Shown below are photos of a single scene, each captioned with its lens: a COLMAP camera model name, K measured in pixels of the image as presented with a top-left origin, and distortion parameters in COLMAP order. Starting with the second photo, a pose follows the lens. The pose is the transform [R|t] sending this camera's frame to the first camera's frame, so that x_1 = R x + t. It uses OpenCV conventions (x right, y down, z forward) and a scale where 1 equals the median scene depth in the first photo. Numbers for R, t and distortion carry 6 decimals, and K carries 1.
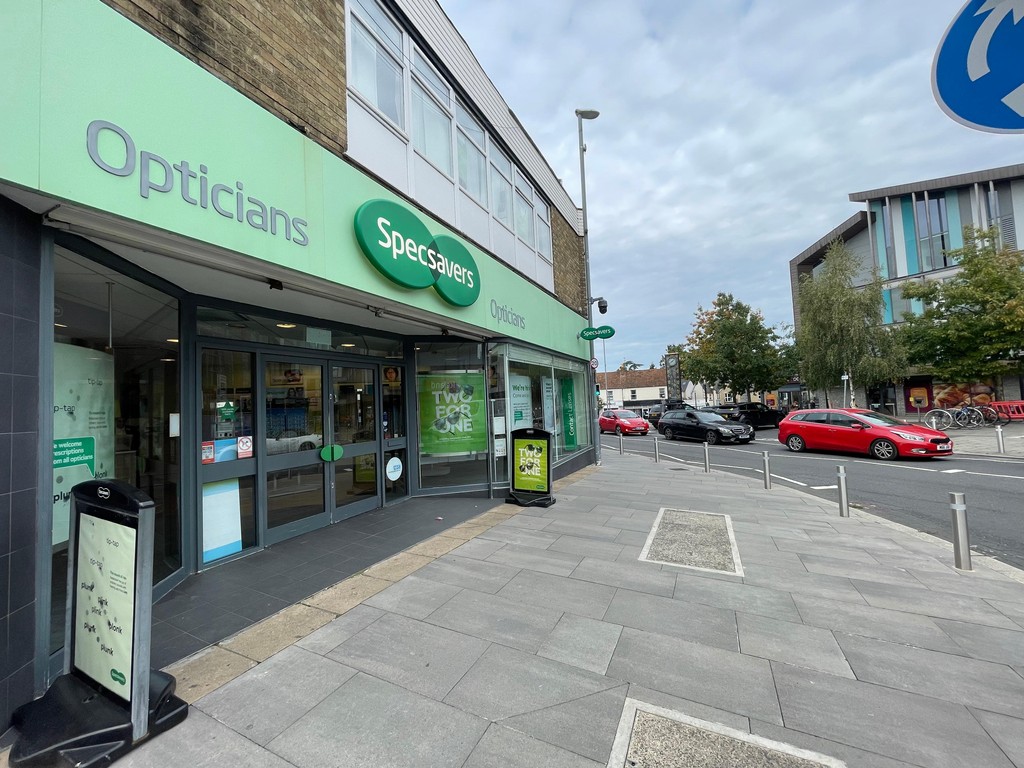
lens RADIAL K [[411.8, 0, 511.1], [0, 411.8, 383.0], [0, 0, 1]] dist [-0.004666, -0.000108]
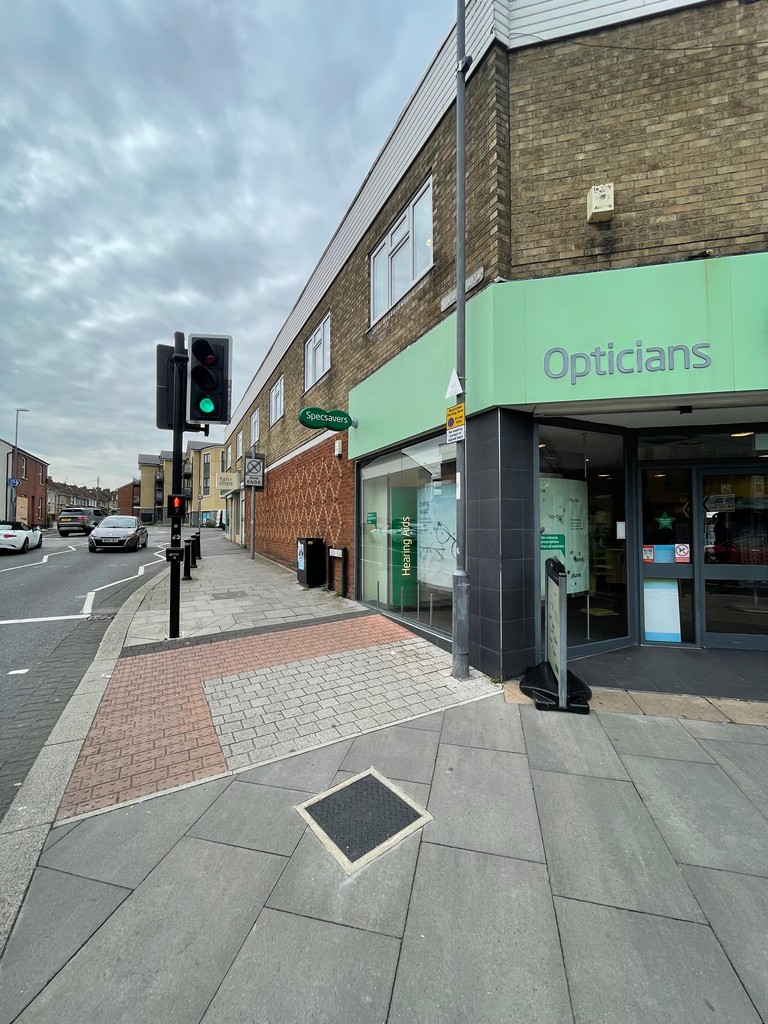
lens RADIAL K [[411.8, 0, 384.9], [0, 411.8, 508.0], [0, 0, 1]] dist [-0.004666, -0.000108]
pose [[0.209926, 0.001203, -0.977716, 0.390248], [0.039463, 0.999174, 0.009702, -0.017296], [0.976920, -0.040620, 0.209706, -0.046857]]
